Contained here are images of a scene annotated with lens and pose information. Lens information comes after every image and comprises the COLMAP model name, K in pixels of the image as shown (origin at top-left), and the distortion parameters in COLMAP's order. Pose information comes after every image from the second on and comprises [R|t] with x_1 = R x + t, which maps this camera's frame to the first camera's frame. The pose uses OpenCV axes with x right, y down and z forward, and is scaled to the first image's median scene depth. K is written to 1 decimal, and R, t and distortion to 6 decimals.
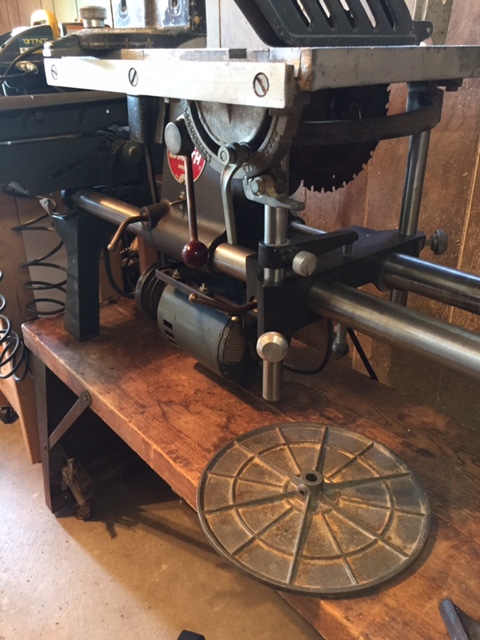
lens RADIAL K [[550.2, 0, 240.0], [0, 550.2, 320.0], [0, 0, 1]] dist [0.078856, -0.107843]
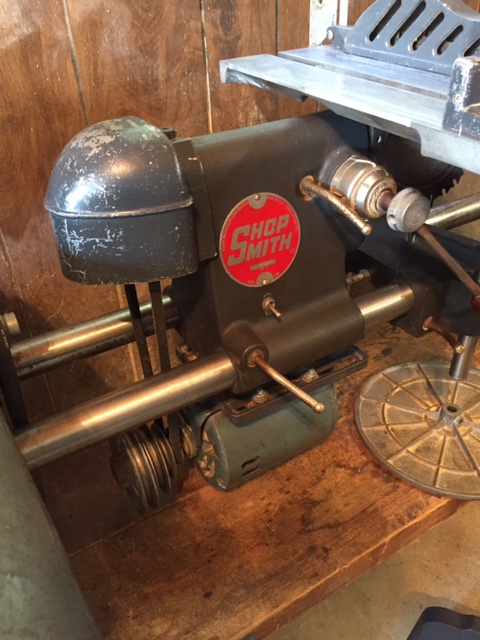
lens RADIAL K [[550.2, 0, 240.0], [0, 550.2, 320.0], [0, 0, 1]] dist [0.078856, -0.107843]
pose [[0.149576, -0.564169, 0.811998, -0.884442], [0.454755, 0.768475, 0.450160, -0.675951], [-0.877966, 0.301927, 0.371504, 0.955658]]
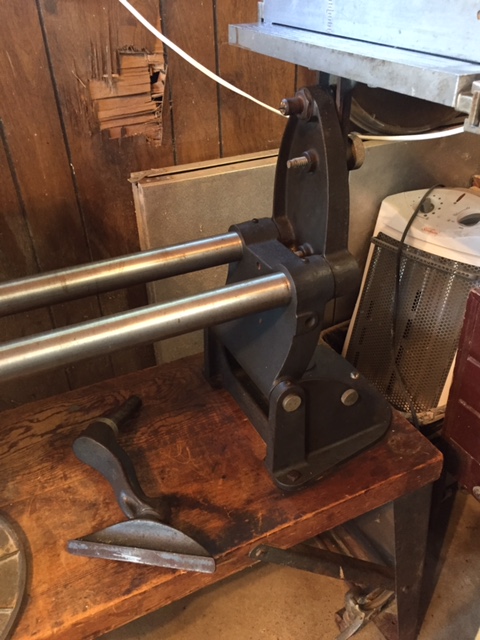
lens RADIAL K [[550.2, 0, 240.0], [0, 550.2, 320.0], [0, 0, 1]] dist [0.078856, -0.107843]
pose [[0.244192, -0.533706, 0.809647, -0.217523], [0.439699, 0.805100, 0.398094, -0.169881], [-0.864312, 0.258790, 0.431269, 0.038340]]
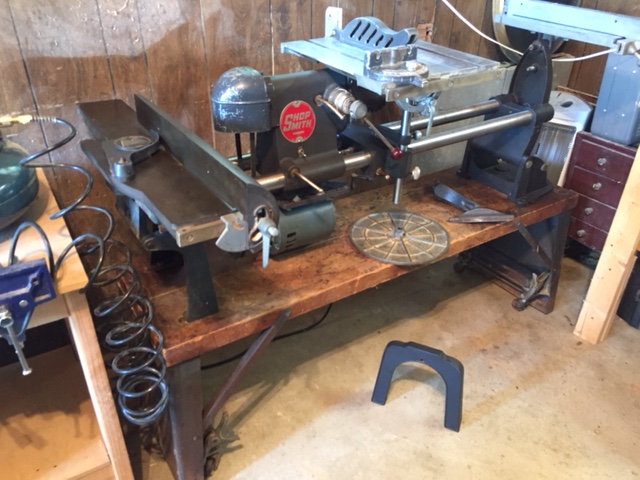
lens RADIAL K [[550.2, 0, 318.8], [0, 550.2, 244.1], [0, 0, 1]] dist [0.078856, -0.107843]
pose [[0.113463, -0.513852, 0.850343, -2.012542], [0.413105, 0.802779, 0.429989, -0.837829], [-0.903588, 0.302493, 0.303360, 0.672652]]
